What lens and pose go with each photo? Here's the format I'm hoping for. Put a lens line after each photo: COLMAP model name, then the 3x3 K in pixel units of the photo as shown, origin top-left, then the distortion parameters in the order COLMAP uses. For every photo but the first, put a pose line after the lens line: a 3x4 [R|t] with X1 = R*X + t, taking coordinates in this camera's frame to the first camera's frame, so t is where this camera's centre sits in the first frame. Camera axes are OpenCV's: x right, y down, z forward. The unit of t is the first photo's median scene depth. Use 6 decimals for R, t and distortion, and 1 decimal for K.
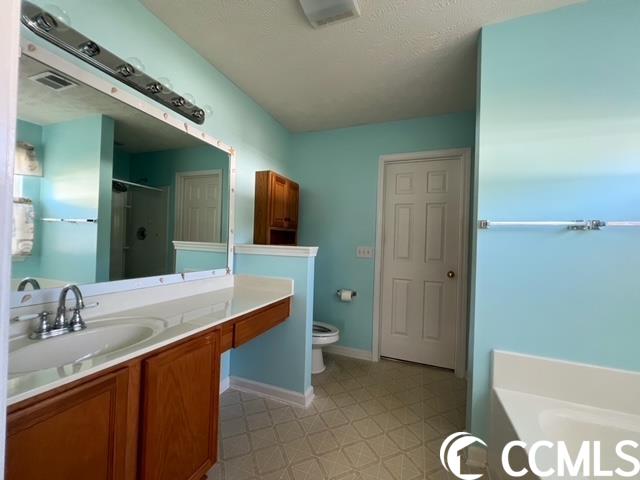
lens RADIAL K [[256.9, 0, 321.0], [0, 256.9, 240.5], [0, 0, 1]] dist [0.001420, -0.000132]
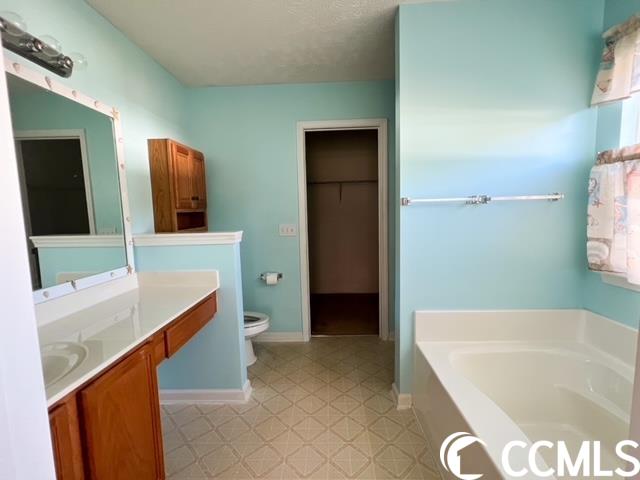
lens RADIAL K [[300.8, 0, 319.0], [0, 300.8, 240.6], [0, 0, 1]] dist [-0.000532, 0.001179]
pose [[0.943324, -0.088885, 0.319747, -0.104065], [0.054368, 0.991839, 0.115319, -0.050135], [-0.327388, -0.091400, 0.940459, -0.072733]]
